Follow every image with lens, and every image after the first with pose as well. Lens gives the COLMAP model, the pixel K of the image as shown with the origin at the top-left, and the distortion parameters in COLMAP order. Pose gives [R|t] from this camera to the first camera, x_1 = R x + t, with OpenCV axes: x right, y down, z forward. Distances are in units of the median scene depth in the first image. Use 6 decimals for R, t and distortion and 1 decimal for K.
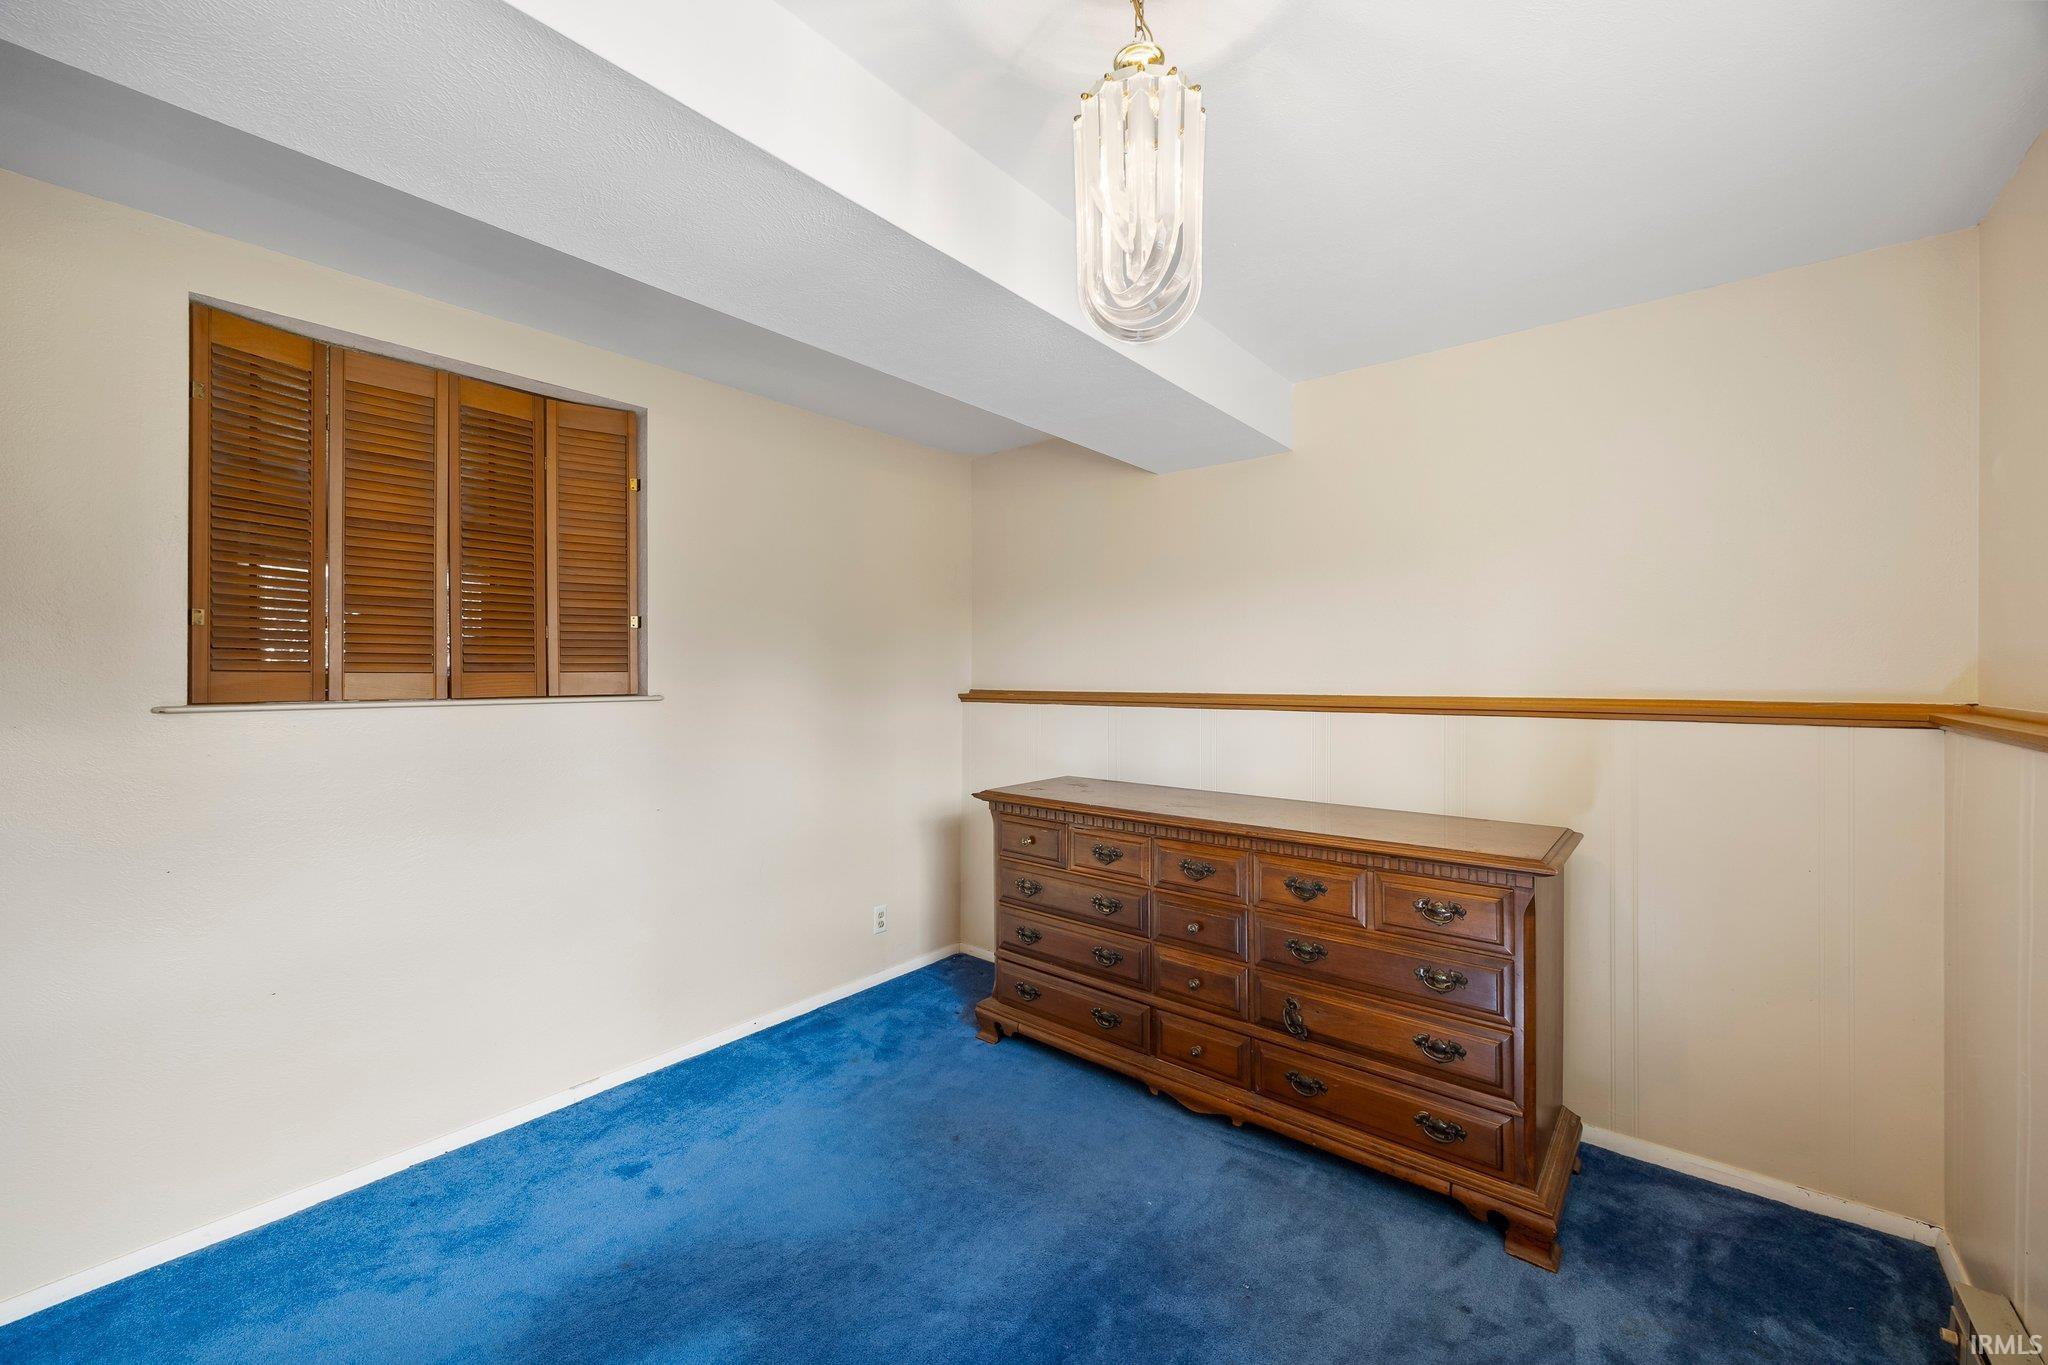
lens RADIAL K [[794.8, 0, 1024.0], [0, 794.8, 682.5], [0, 0, 1]] dist [-0.000865, -0.000015]
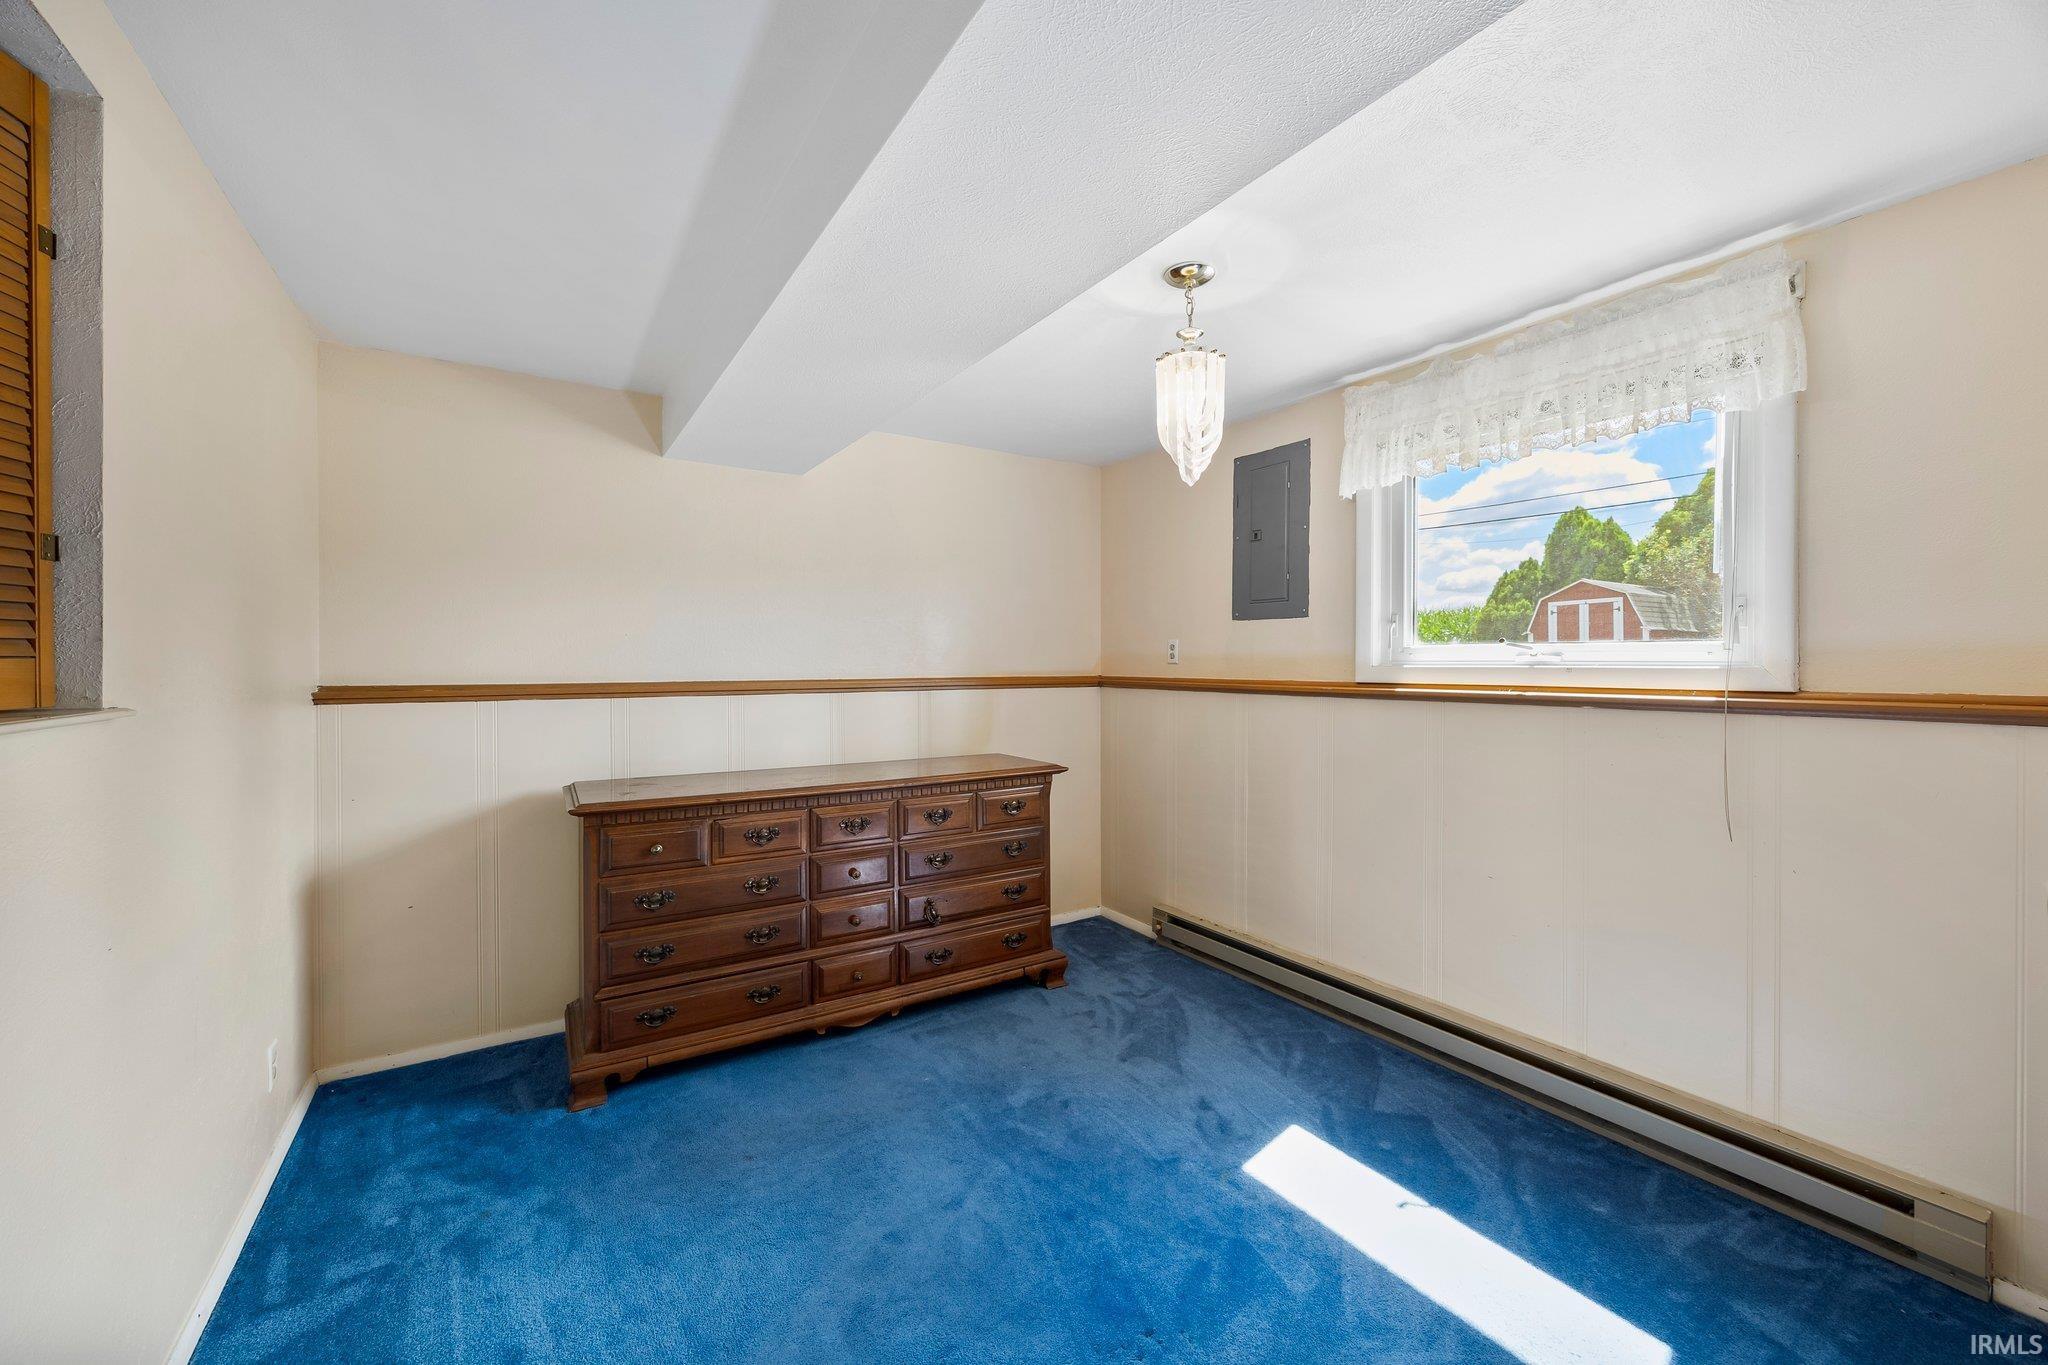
lens RADIAL K [[801.7, 0, 1017.8], [0, 801.7, 662.8], [0, 0, 1]] dist [0.000983, 0.000163]
pose [[0.312681, 0.001638, 0.949857, -0.827187], [0.009047, 0.999948, -0.004702, -0.003465], [-0.949815, 0.010063, 0.312650, 0.368221]]
